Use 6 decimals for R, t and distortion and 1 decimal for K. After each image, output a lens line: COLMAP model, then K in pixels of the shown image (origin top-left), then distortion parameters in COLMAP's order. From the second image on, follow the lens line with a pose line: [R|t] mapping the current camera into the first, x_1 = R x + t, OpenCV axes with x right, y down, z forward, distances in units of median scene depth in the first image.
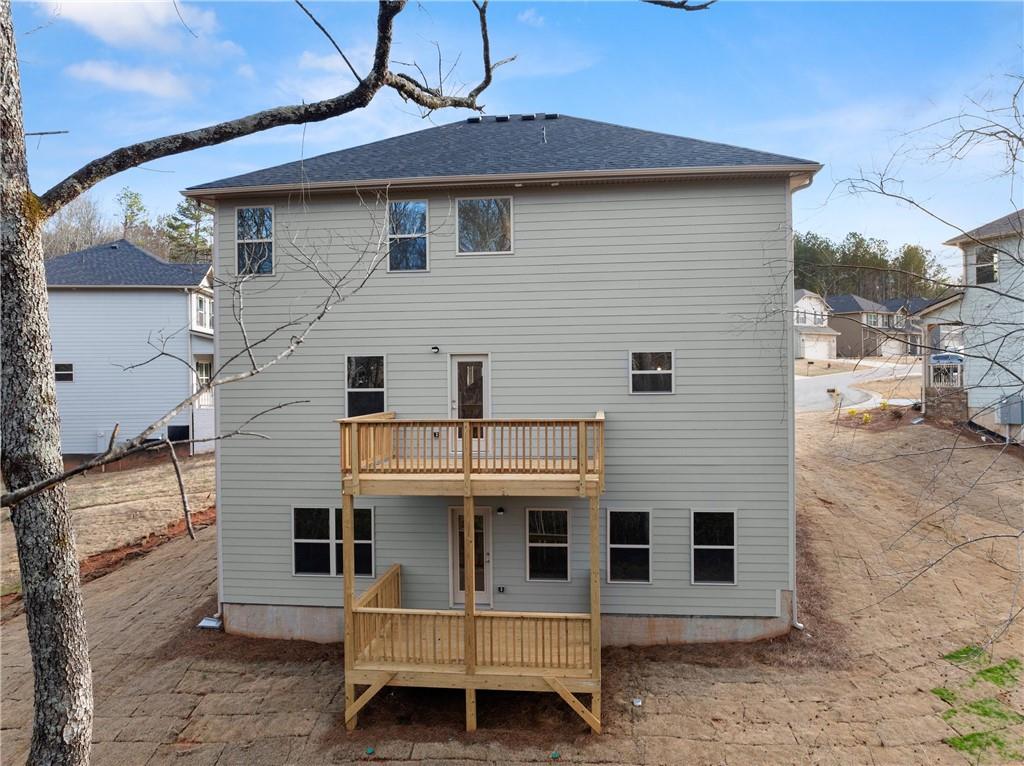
lens RADIAL K [[716.0, 0, 511.5], [0, 716.0, 379.4], [0, 0, 1]] dist [-0.036513, 0.005464]
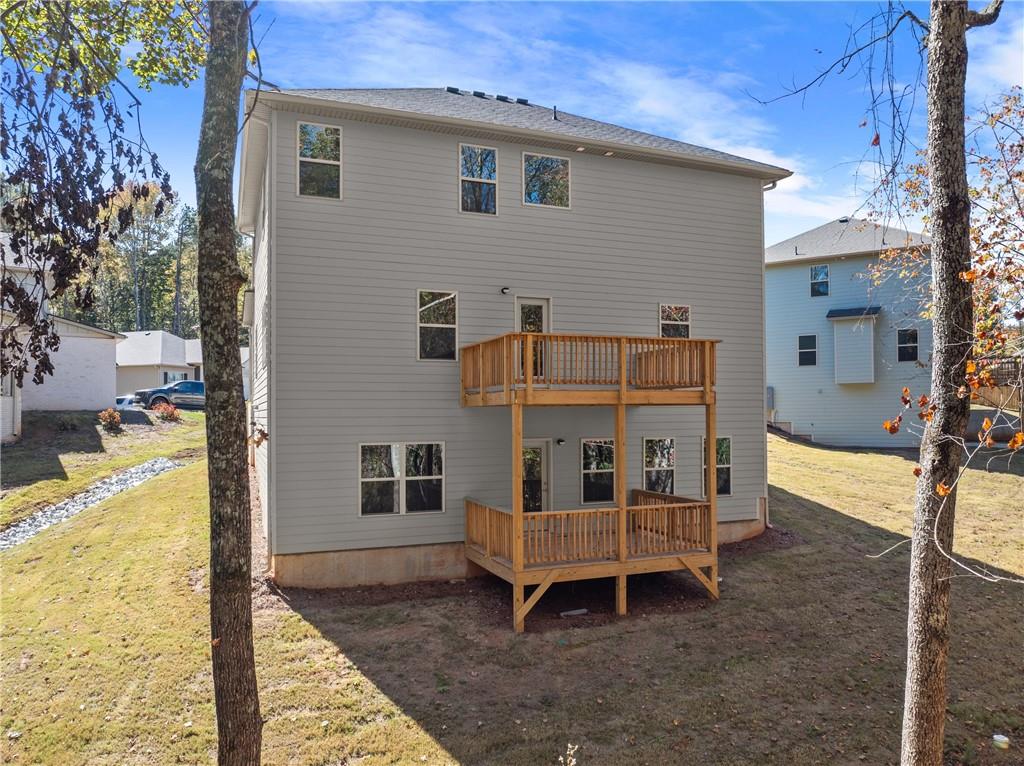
lens RADIAL K [[723.7, 0, 517.7], [0, 723.7, 407.1], [0, 0, 1]] dist [-0.025704, -0.000470]
pose [[0.882127, 0.010916, 0.470885, -0.614864], [-0.002401, 0.999823, -0.018679, 0.156525], [-0.471005, 0.015346, 0.881997, 0.053186]]
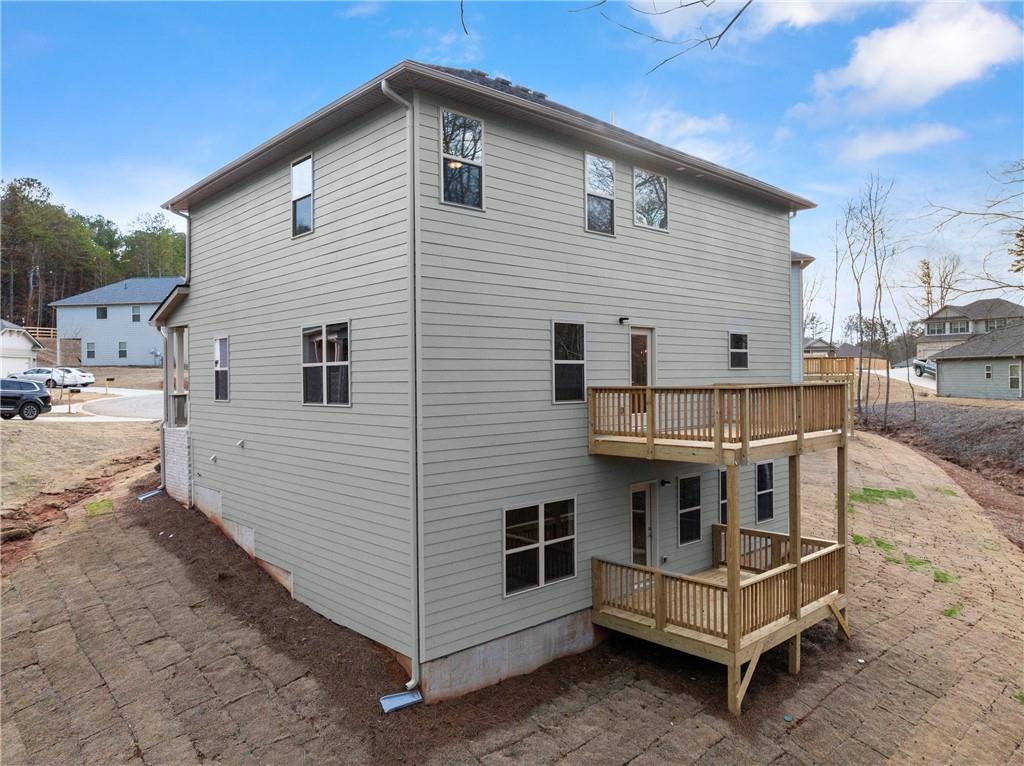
lens RADIAL K [[716.0, 0, 511.5], [0, 716.0, 379.4], [0, 0, 1]] dist [-0.036513, 0.005464]
pose [[0.657181, 0.002020, 0.753730, -0.954098], [0.007651, 0.999927, -0.009351, 0.045998], [-0.753694, 0.011912, 0.657117, 0.509506]]
